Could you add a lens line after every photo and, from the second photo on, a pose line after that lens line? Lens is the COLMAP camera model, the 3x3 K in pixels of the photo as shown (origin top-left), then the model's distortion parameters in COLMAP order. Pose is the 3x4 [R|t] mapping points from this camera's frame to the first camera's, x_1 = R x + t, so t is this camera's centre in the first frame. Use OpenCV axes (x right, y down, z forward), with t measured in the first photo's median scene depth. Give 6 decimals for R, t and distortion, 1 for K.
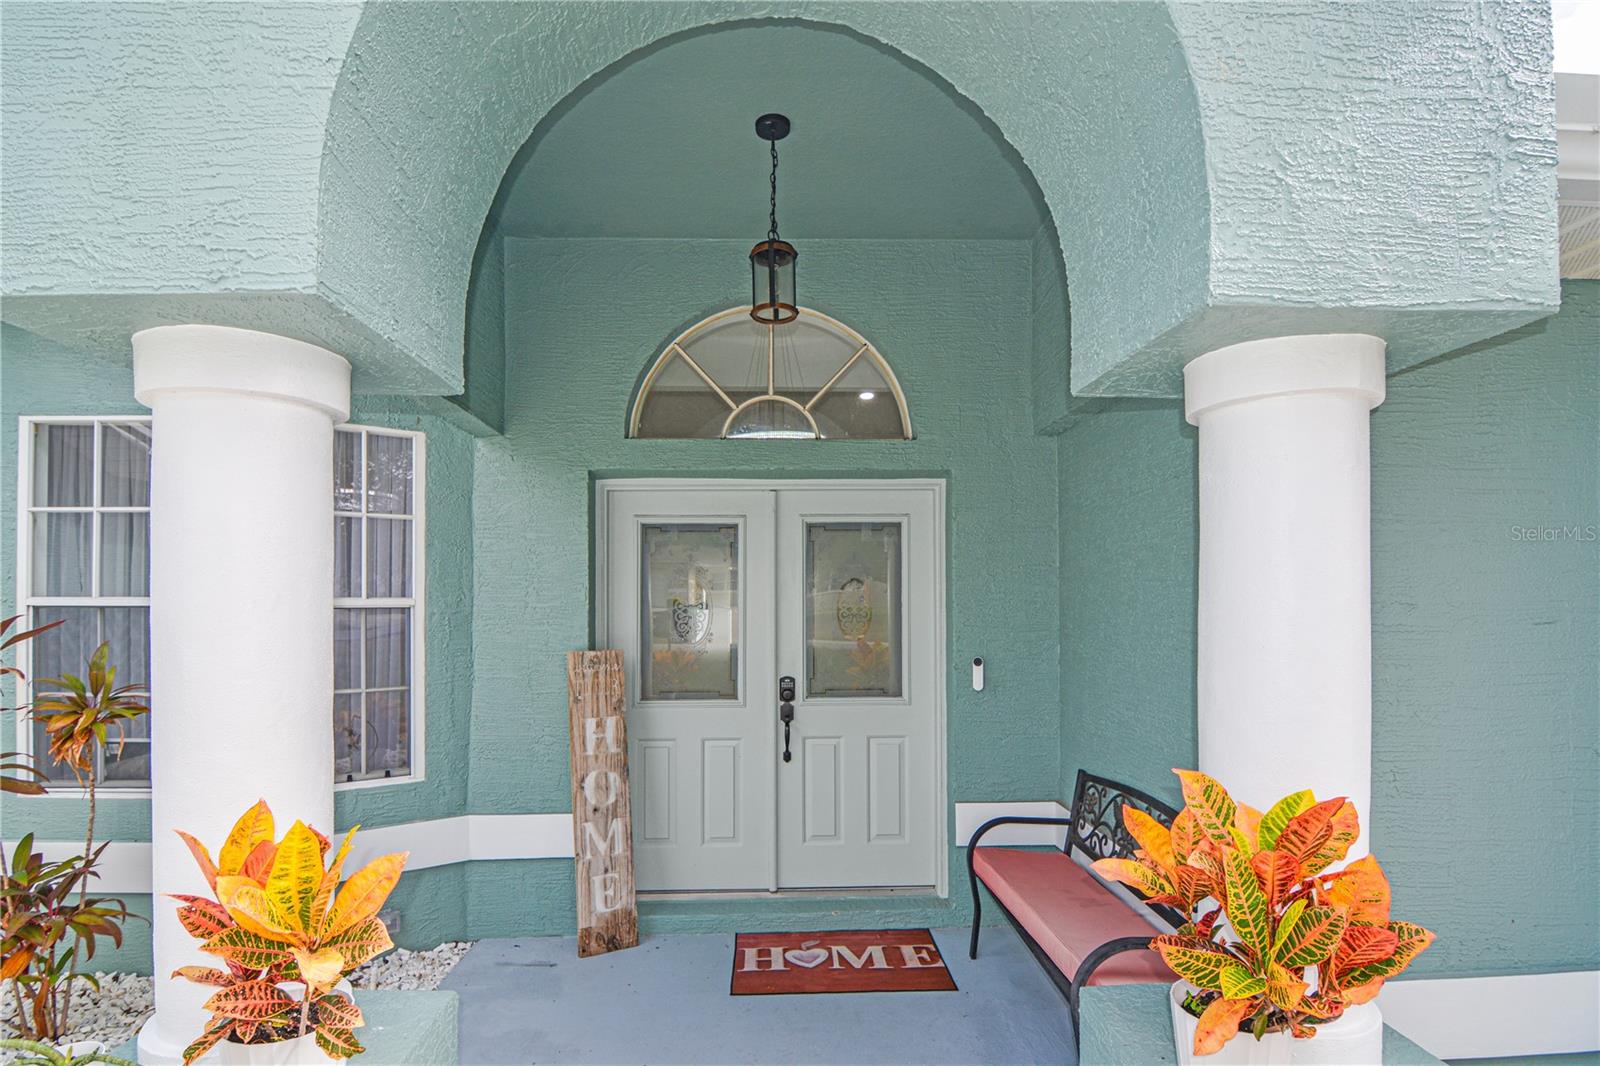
lens RADIAL K [[815.6, 0, 752.2], [0, 815.6, 605.2], [0, 0, 1]] dist [-0.000712, -0.005882]
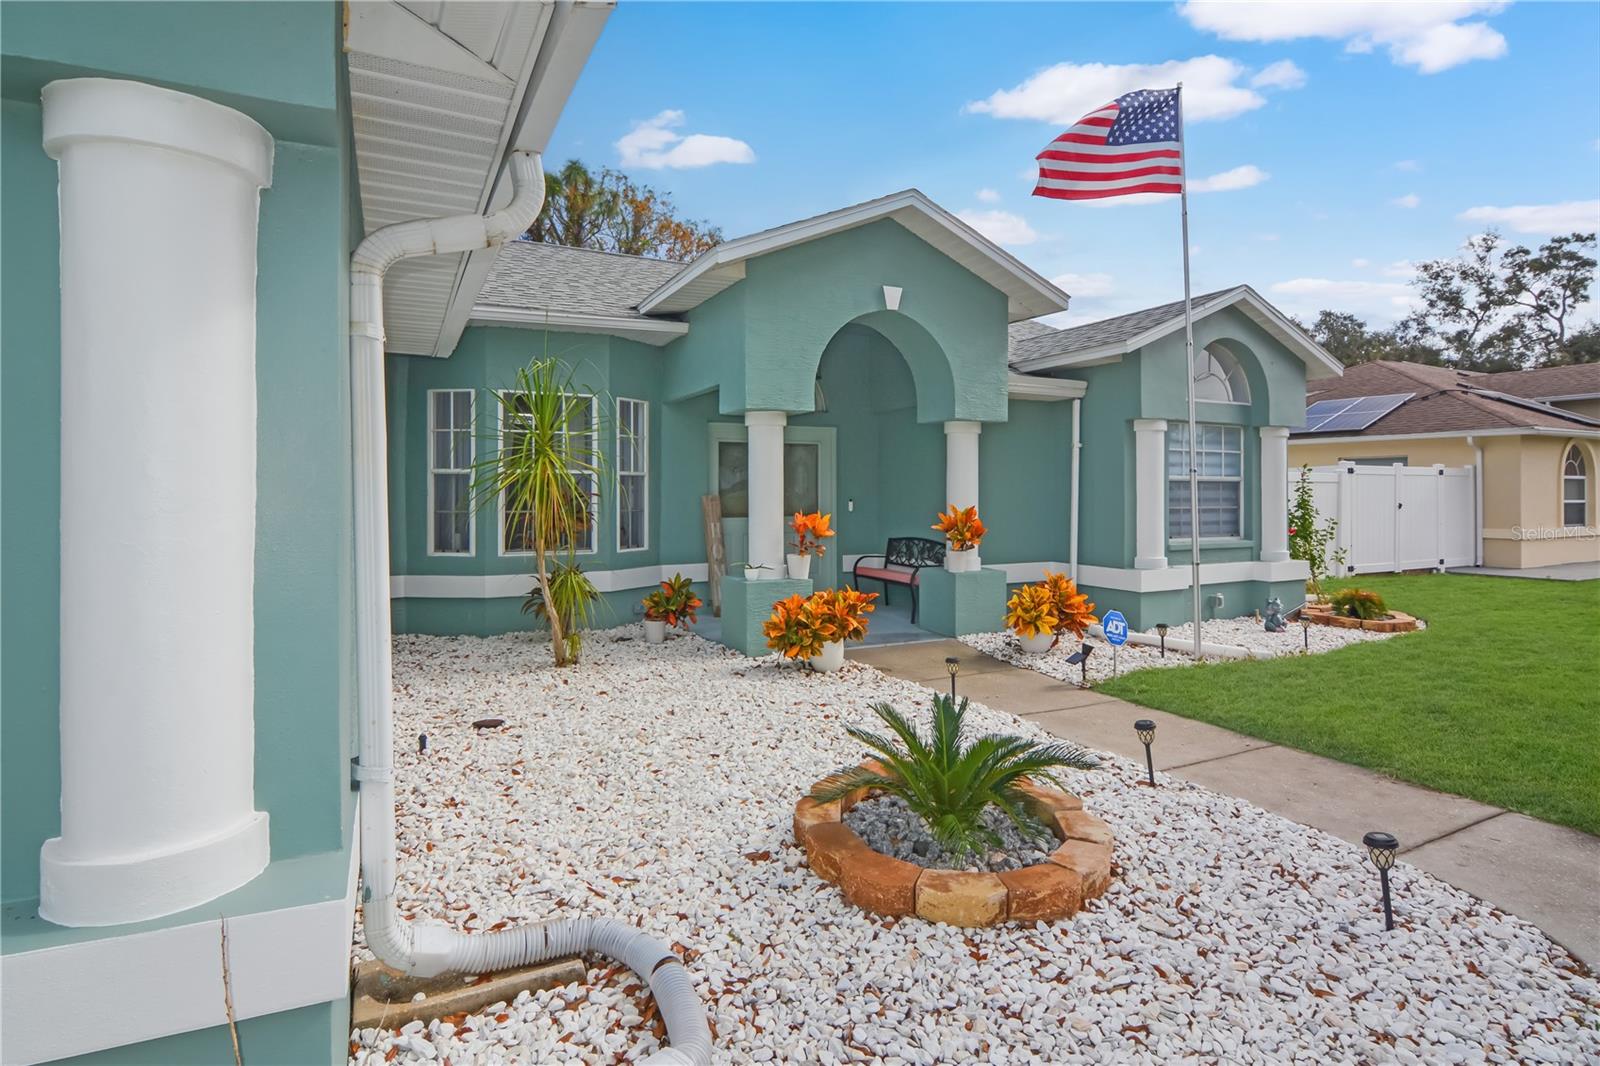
lens RADIAL K [[815.6, 0, 796.3], [0, 815.6, 492.3], [0, 0, 1]] dist [-0.000712, -0.005882]
pose [[0.903457, 0.004462, 0.428656, -1.026748], [-0.003018, 0.999987, -0.004049, 0.056593], [-0.428668, 0.002364, 0.903459, -1.308408]]
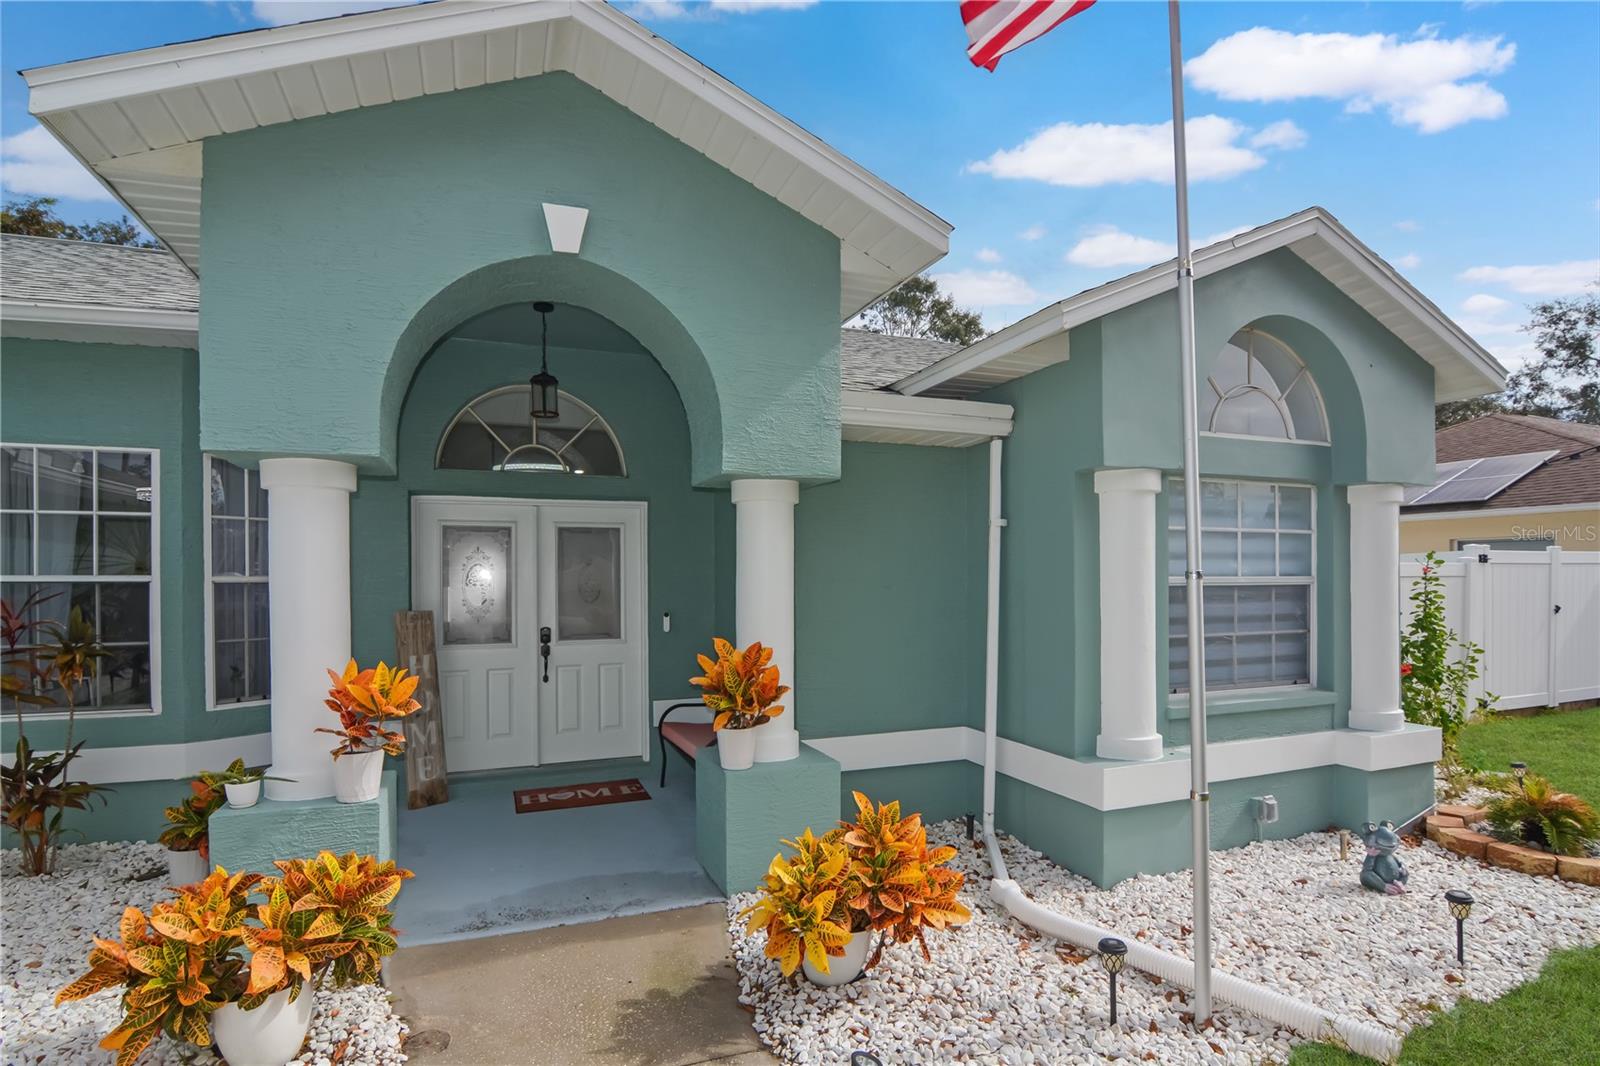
lens RADIAL K [[815.6, 0, 771.8], [0, 815.6, 580.7], [0, 0, 1]] dist [-0.000712, -0.005882]
pose [[0.937823, -0.002370, 0.347106, -0.098580], [0.002423, 0.999997, 0.000280, 0.001630], [-0.347106, 0.000578, 0.937826, -0.640190]]
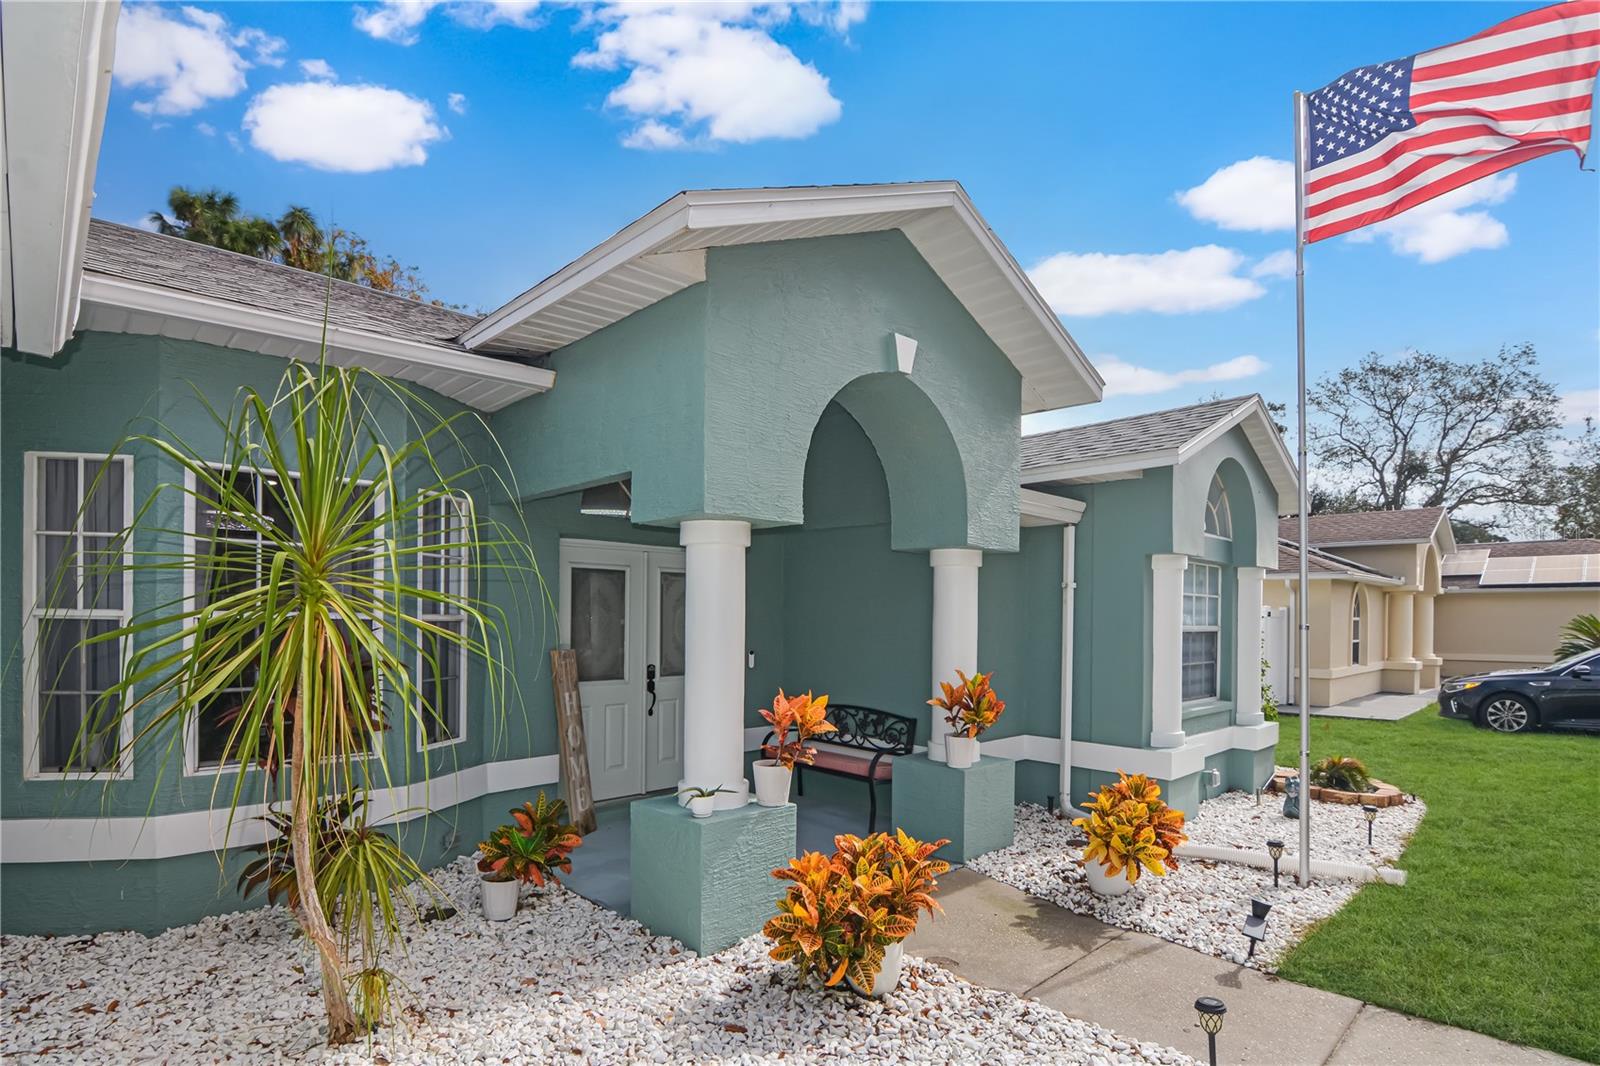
lens RADIAL K [[815.6, 0, 789.7], [0, 815.6, 628.1], [0, 0, 1]] dist [-0.000712, -0.005882]
pose [[0.732701, 0.001905, 0.680548, -0.970409], [-0.009629, 0.999925, 0.007568, -0.002528], [-0.680482, -0.012098, 0.732665, -0.454248]]
